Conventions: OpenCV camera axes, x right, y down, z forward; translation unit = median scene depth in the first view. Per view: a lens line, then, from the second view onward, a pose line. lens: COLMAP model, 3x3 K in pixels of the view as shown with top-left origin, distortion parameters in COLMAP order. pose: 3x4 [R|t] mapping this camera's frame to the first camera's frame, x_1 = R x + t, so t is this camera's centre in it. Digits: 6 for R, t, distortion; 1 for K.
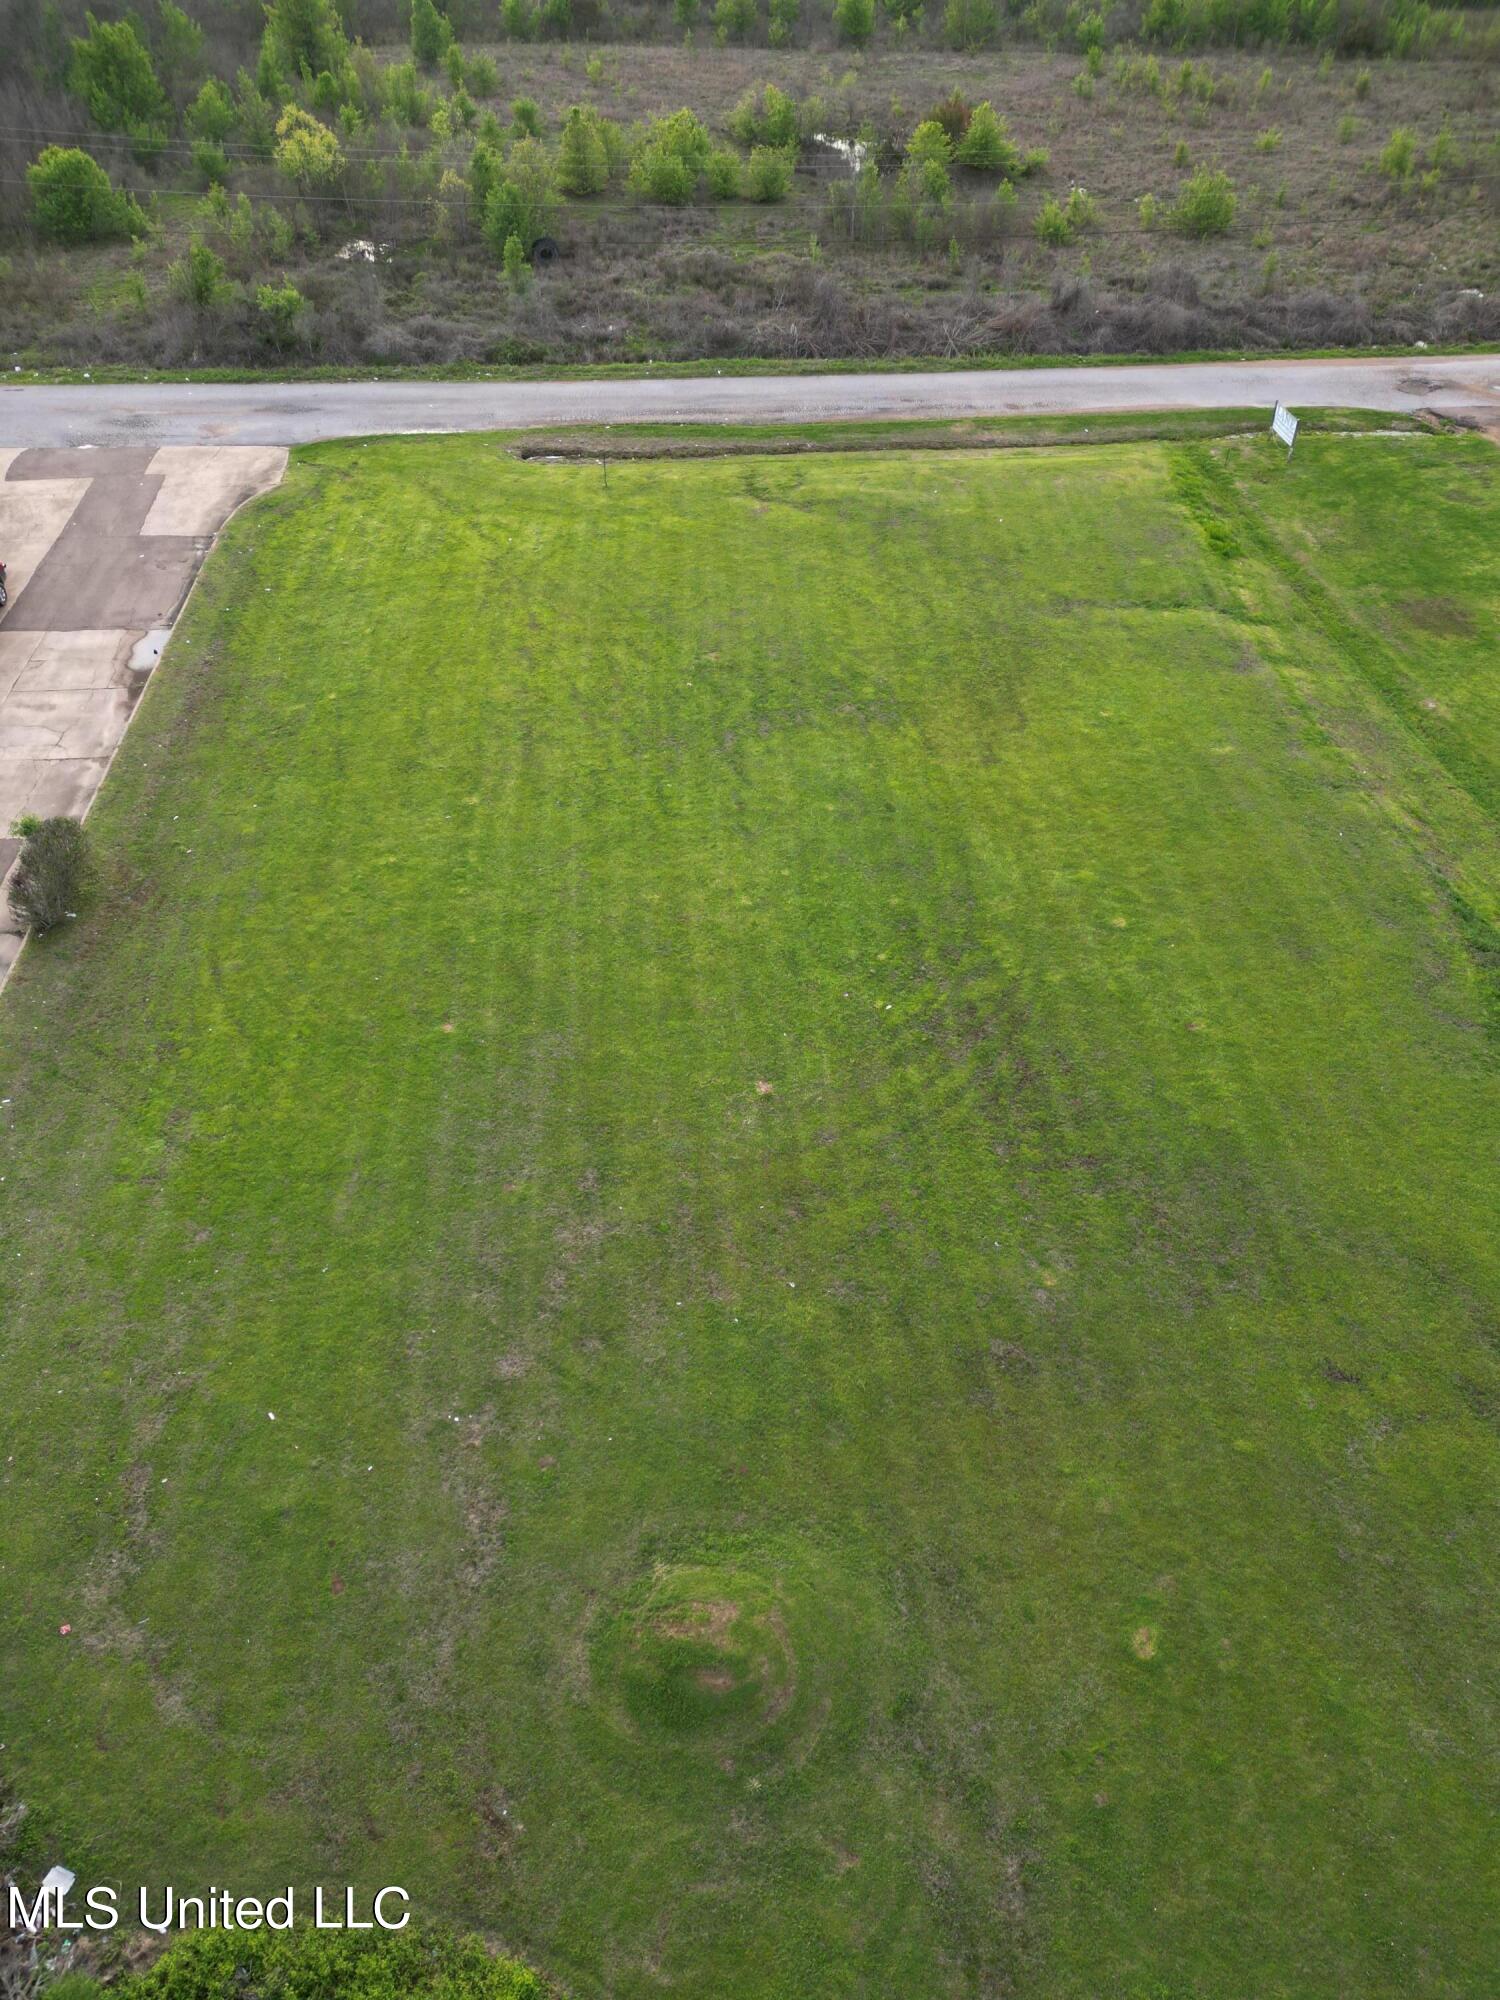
lens RADIAL K [[1372.5, 0, 750.0], [0, 1372.5, 1000.0], [0, 0, 1]] dist [0.067479, -0.051936]
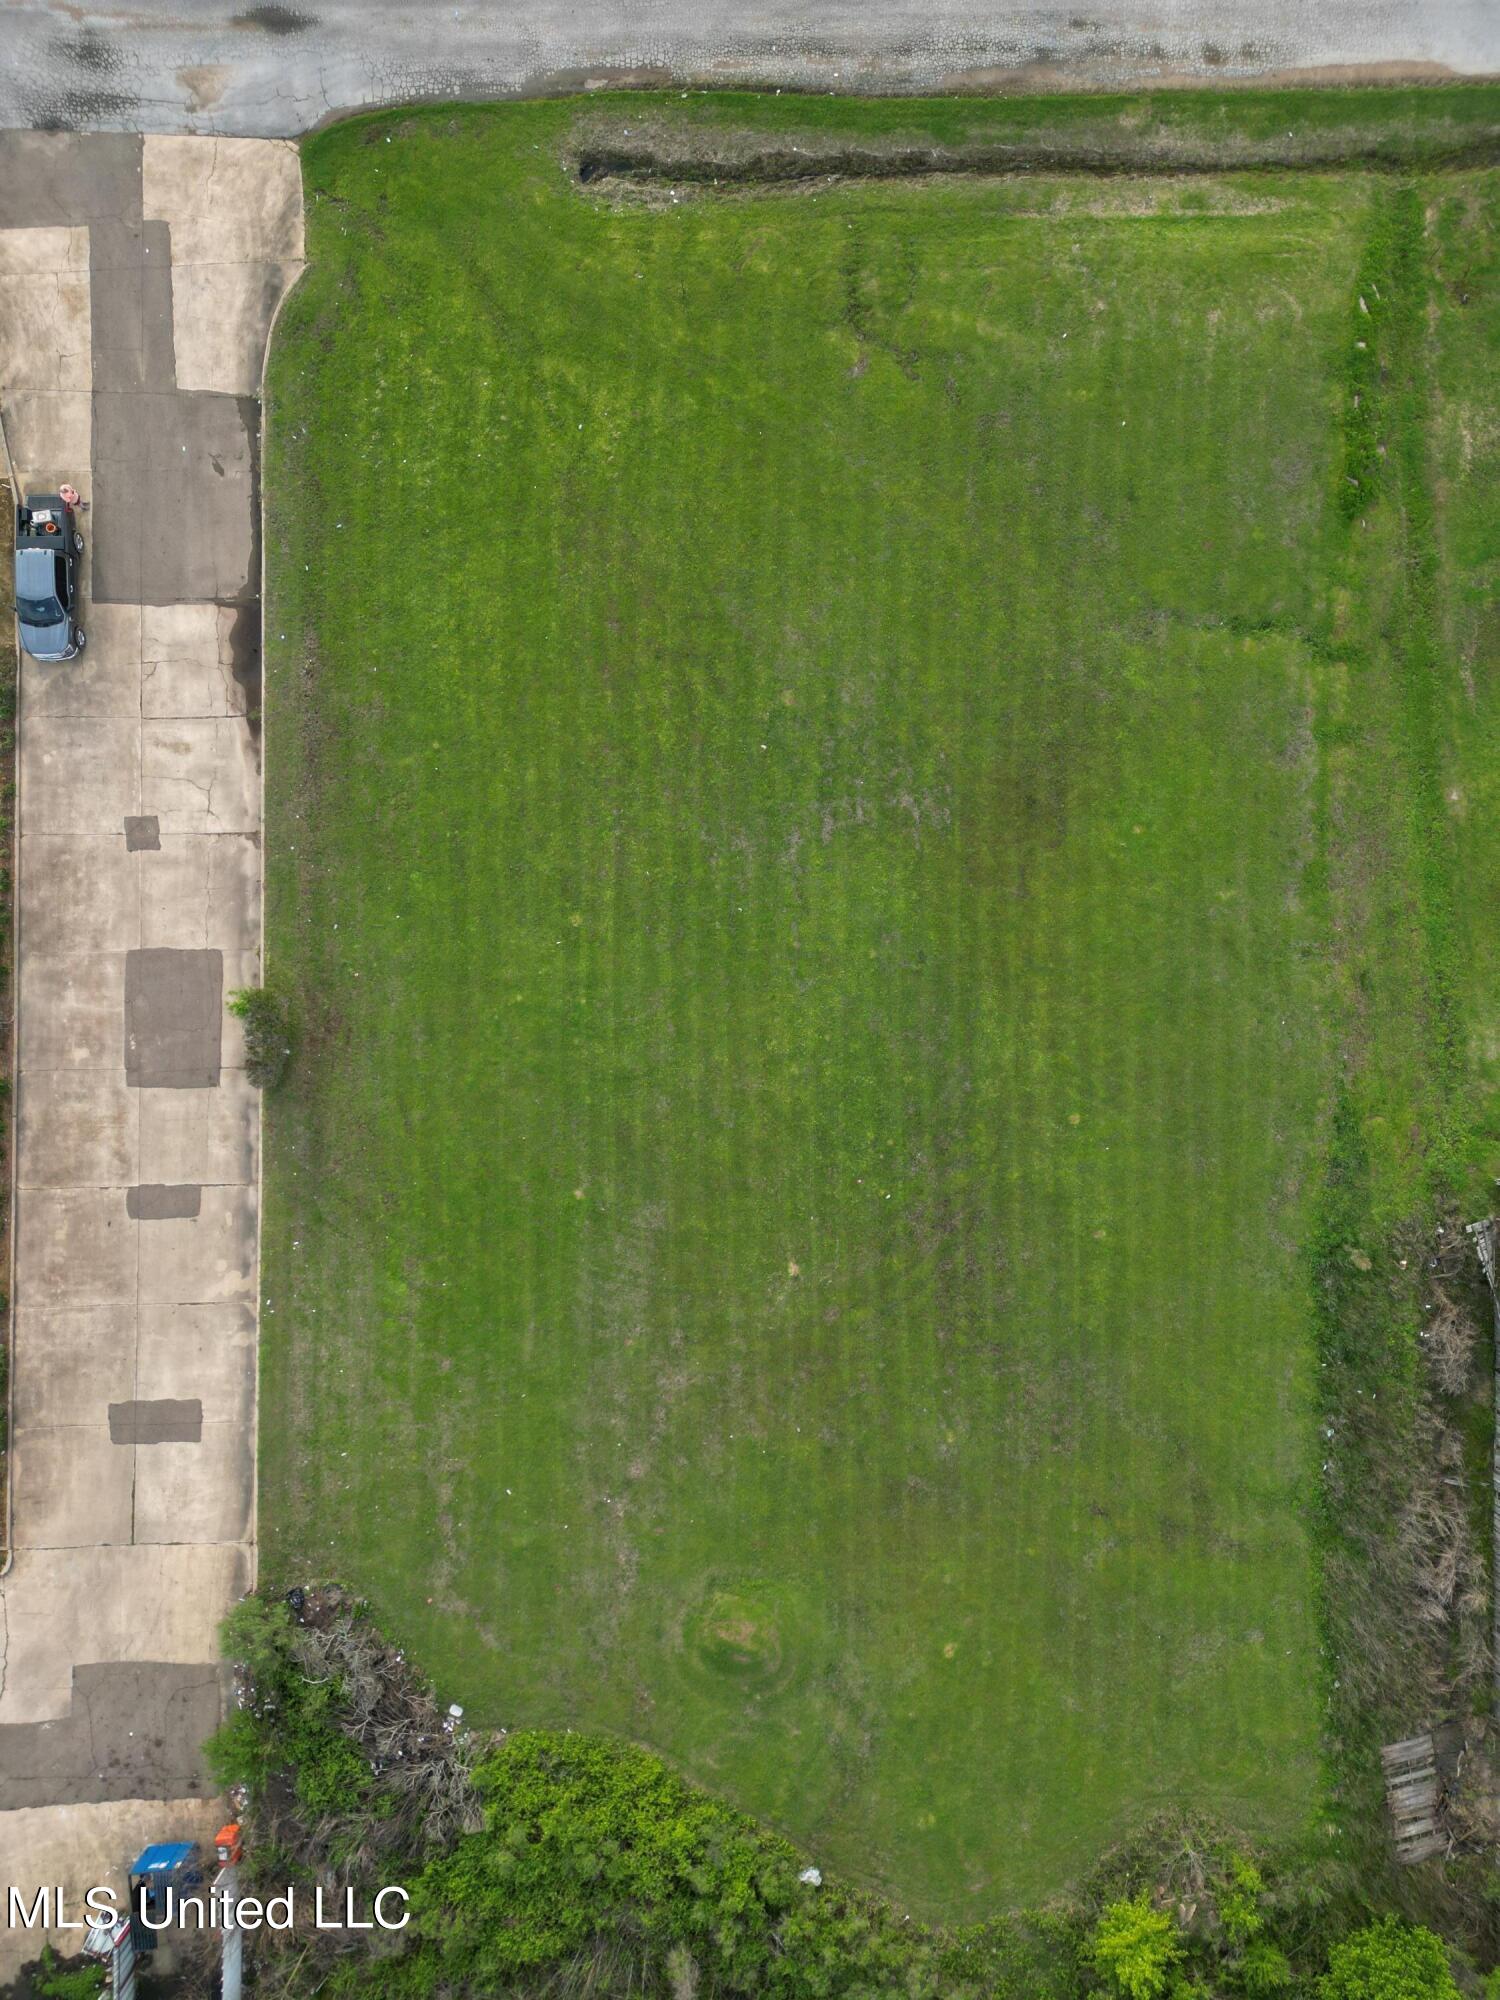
lens RADIAL K [[1372.5, 0, 750.0], [0, 1372.5, 1000.0], [0, 0, 1]] dist [0.067479, -0.051936]
pose [[0.997571, 0.069166, -0.008319, -0.052155], [-0.042902, 0.704028, 0.708875, -1.382792], [0.054887, -0.706796, 0.705285, 0.171992]]
